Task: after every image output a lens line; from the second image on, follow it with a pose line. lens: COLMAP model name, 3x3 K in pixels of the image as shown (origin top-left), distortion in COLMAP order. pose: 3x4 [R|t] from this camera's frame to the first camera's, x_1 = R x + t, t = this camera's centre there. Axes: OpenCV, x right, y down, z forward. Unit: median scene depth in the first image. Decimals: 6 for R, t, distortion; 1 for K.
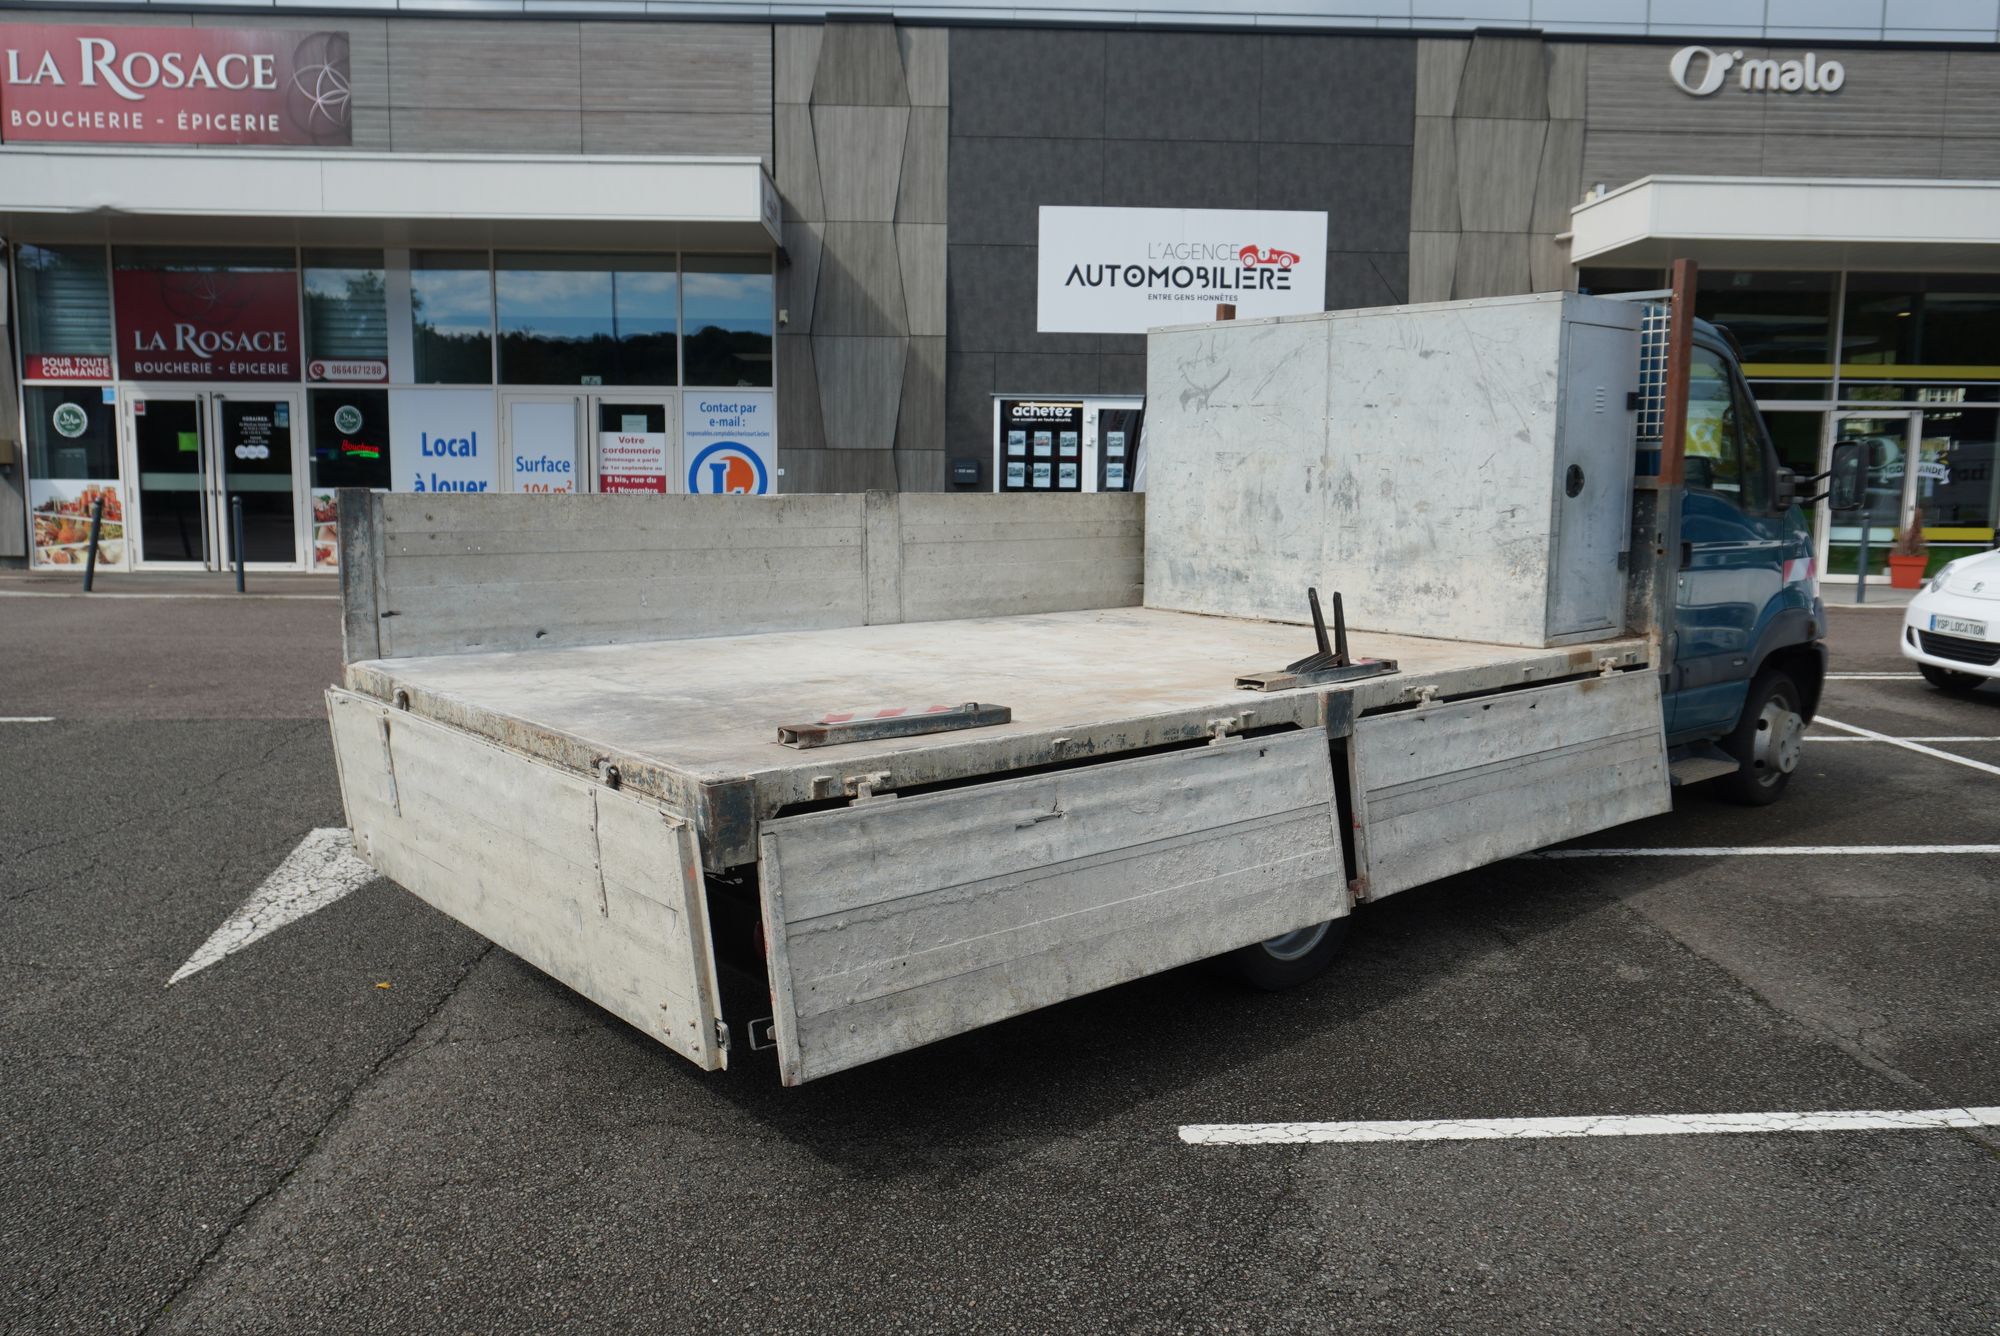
lens RADIAL K [[1525.8, 0, 999.3], [0, 1525.8, 683.8], [0, 0, 1]] dist [-0.048628, 0.041071]
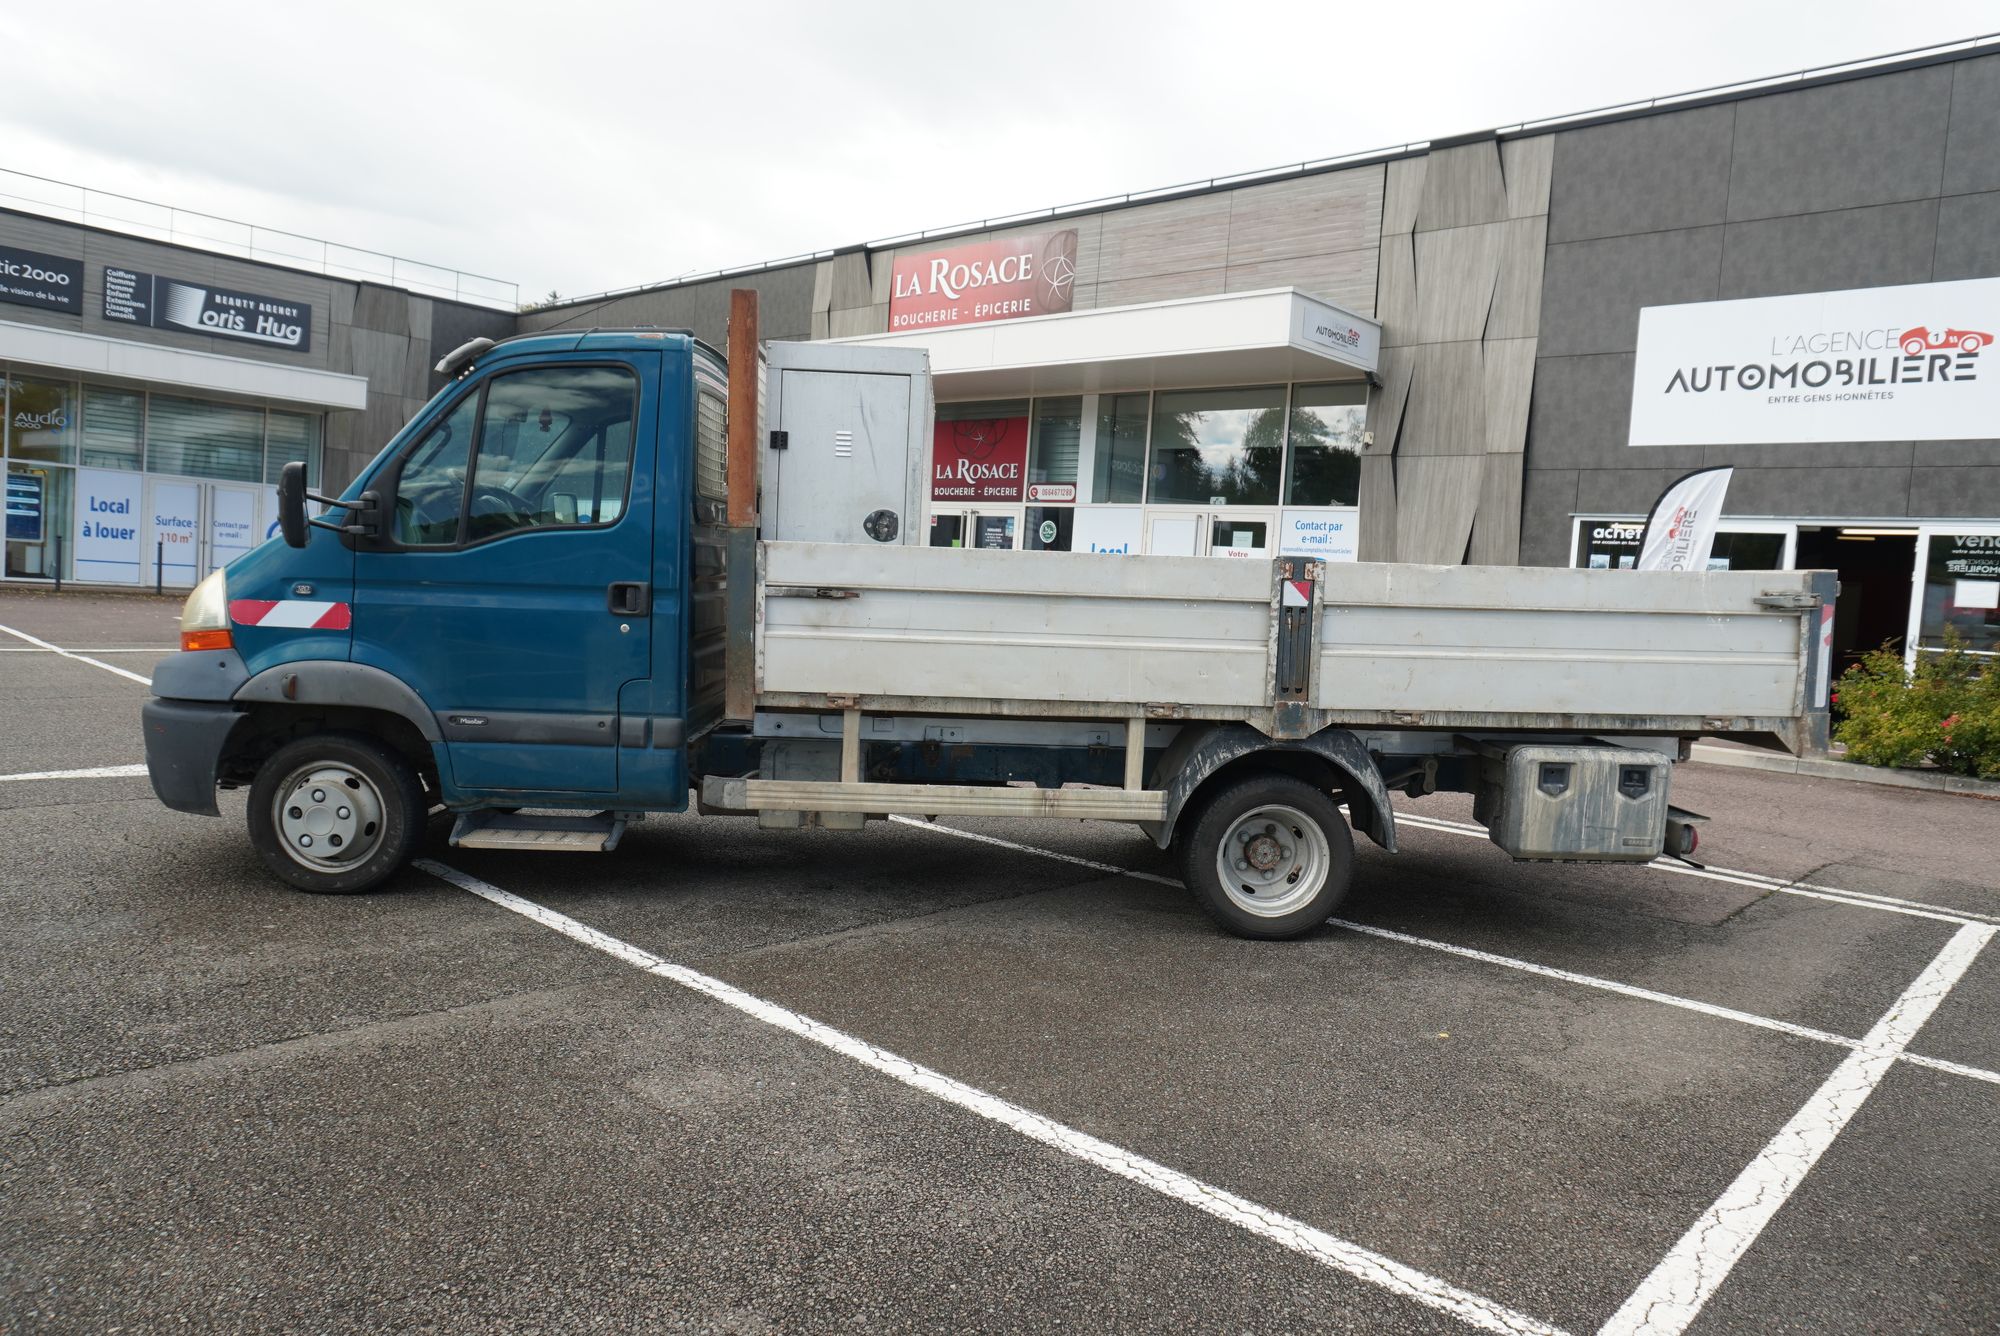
lens RADIAL K [[1339.7, 0, 1003.9], [0, 1339.7, 675.9], [0, 0, 1]] dist [-0.017761, 0.010266]
pose [[0.703668, 0.085674, -0.705345, 0.339018], [-0.152641, 0.987754, -0.032302, -0.014954], [0.693939, 0.130394, 0.708128, 0.205307]]
